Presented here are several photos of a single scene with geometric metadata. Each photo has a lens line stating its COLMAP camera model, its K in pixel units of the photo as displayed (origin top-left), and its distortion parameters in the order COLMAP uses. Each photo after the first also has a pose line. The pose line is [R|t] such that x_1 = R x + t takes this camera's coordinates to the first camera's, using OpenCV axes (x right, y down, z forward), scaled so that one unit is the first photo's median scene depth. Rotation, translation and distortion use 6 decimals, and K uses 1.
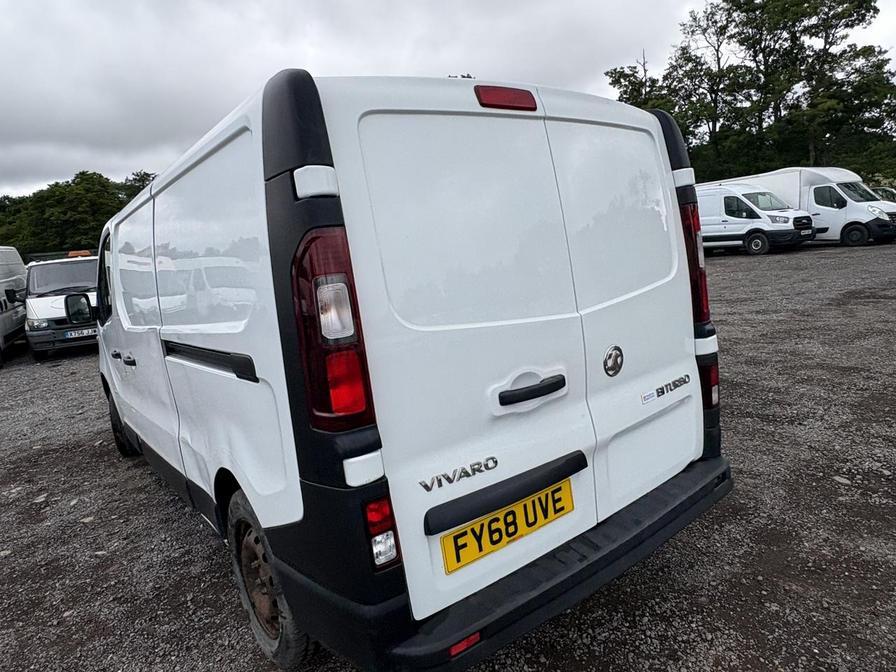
lens RADIAL K [[566.6, 0, 448.0], [0, 566.6, 336.0], [0, 0, 1]] dist [-0.001215, 0.003485]
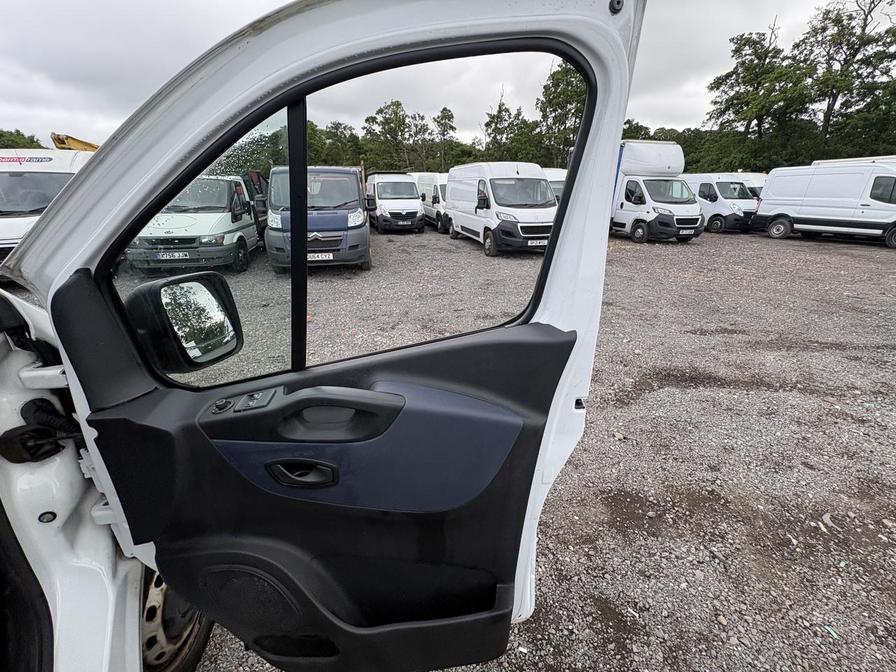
lens RADIAL K [[356.2, 0, 448.0], [0, 356.2, 336.0], [0, 0, 1]] dist [0.000370, -0.000089]
pose [[0.969052, 0.174961, -0.174147, -0.056715], [-0.131660, 0.963055, 0.234927, -0.104563], [0.208816, -0.204729, 0.956285, 0.618761]]
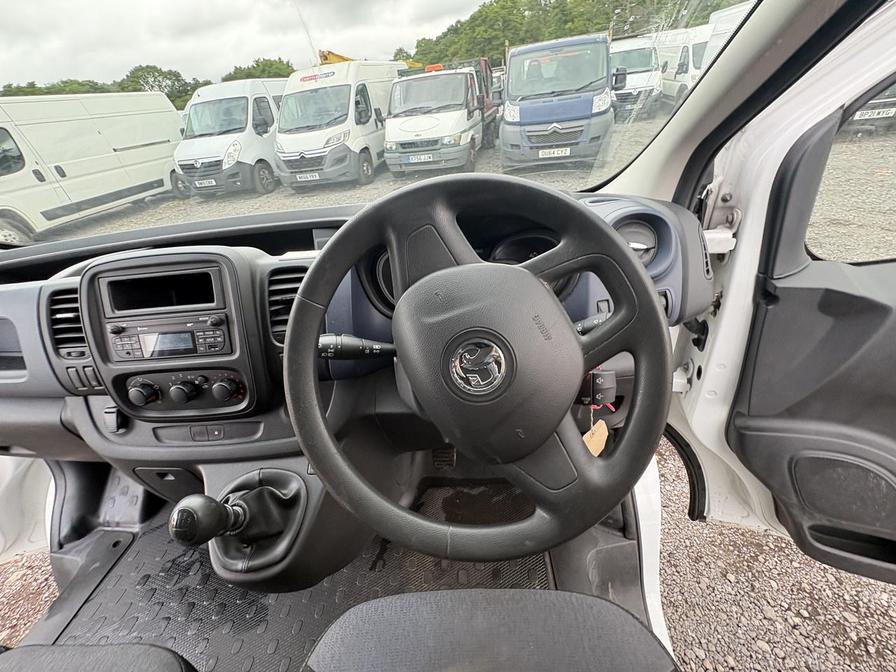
lens RADIAL K [[356.6, 0, 447.6], [0, 356.6, 336.9], [0, 0, 1]] dist [0.002386, 0.000284]
pose [[0.772540, 0.365834, -0.518986, -0.160071], [-0.066881, 0.859681, 0.506434, -0.080374], [0.631434, -0.356530, 0.688606, 0.573377]]
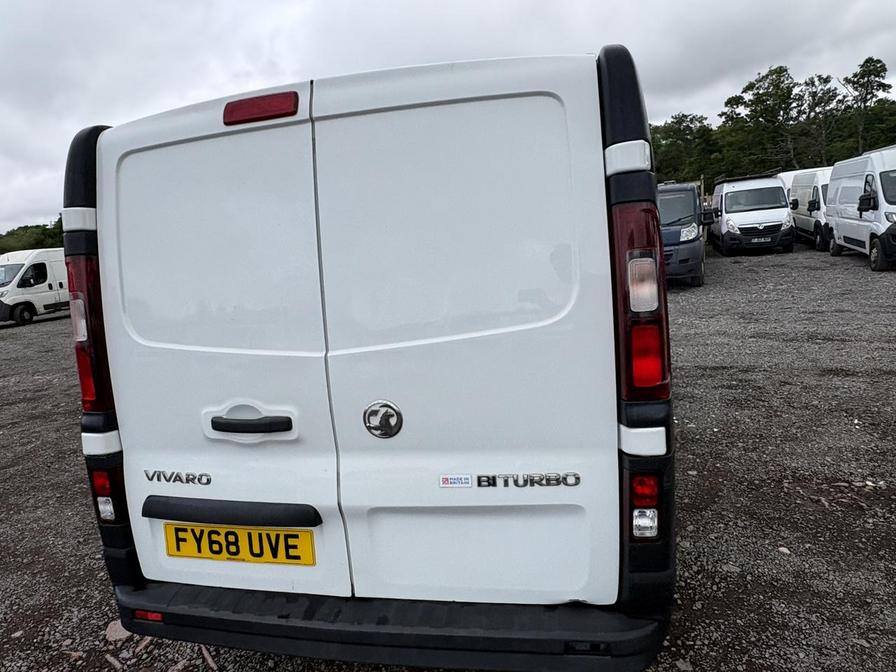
lens RADIAL K [[566.6, 0, 448.0], [0, 566.6, 336.0], [0, 0, 1]] dist [-0.001215, 0.003485]
pose [[0.639471, 0.172847, -0.749133, 0.217852], [-0.095600, 0.984714, 0.145597, -0.046003], [0.762848, -0.021488, 0.646221, 0.131981]]
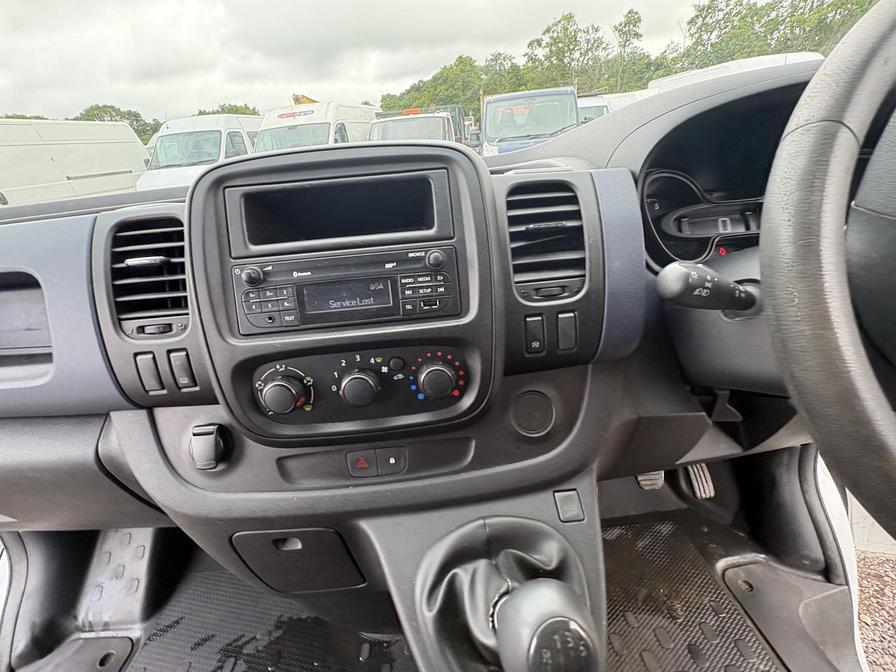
lens RADIAL K [[358.7, 0, 450.7], [0, 358.7, 334.8], [0, 0, 1]] dist [0.000407, -0.000063]
pose [[0.830147, 0.292343, -0.474755, -0.203185], [-0.091407, 0.911349, 0.401356, -0.056585], [0.550001, -0.289789, 0.783276, 0.561509]]
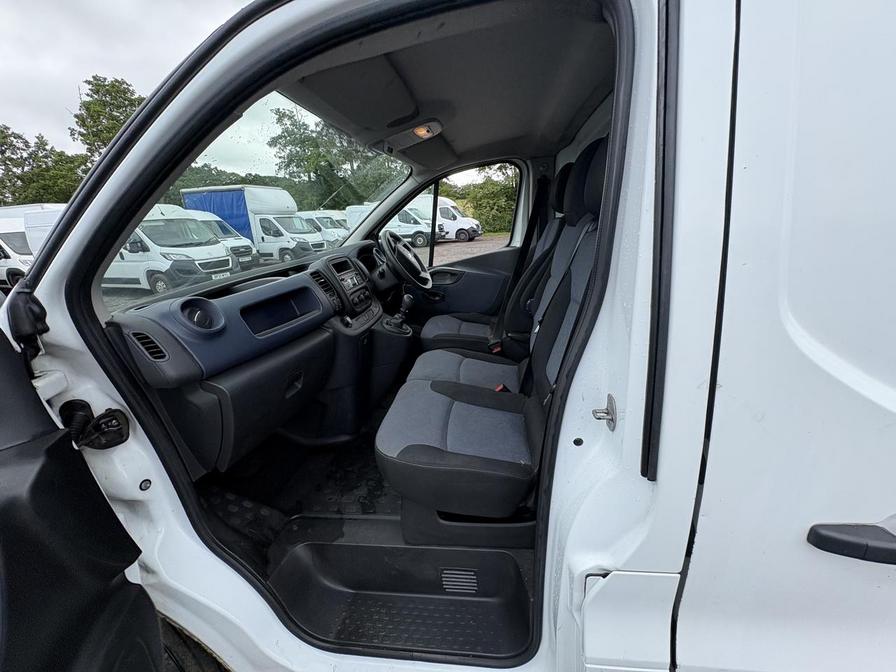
lens RADIAL K [[356.6, 0, 447.6], [0, 356.6, 336.9], [0, 0, 1]] dist [0.002386, 0.000284]
pose [[0.714816, -0.171489, 0.677959, -0.324637], [0.110949, 0.984998, 0.132174, -0.035247], [-0.690455, -0.019261, 0.723119, 0.415500]]
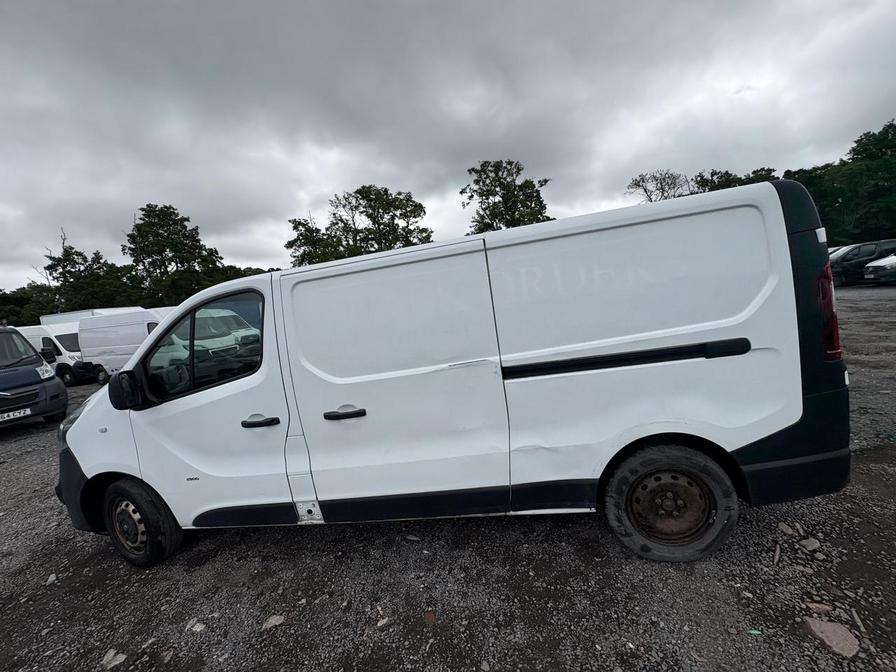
lens RADIAL K [[356.6, 0, 447.6], [0, 356.6, 336.9], [0, 0, 1]] dist [0.002386, 0.000284]
pose [[0.734166, -0.064330, 0.675916, -0.341382], [0.158667, 0.984193, -0.078671, -0.004592], [-0.660171, 0.165003, 0.732768, 0.162033]]
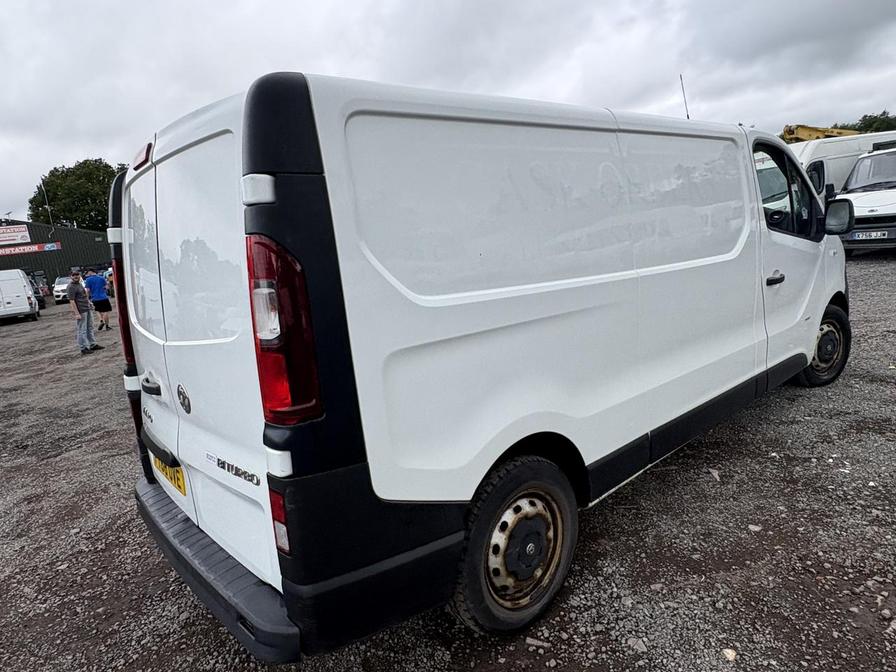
lens RADIAL K [[566.6, 0, 448.0], [0, 566.6, 336.0], [0, 0, 1]] dist [-0.001215, 0.003485]
pose [[0.072938, 0.273194, -0.959190, 0.299737], [-0.046653, 0.961633, 0.270343, -0.084989], [0.996245, 0.025031, 0.082885, 0.324623]]
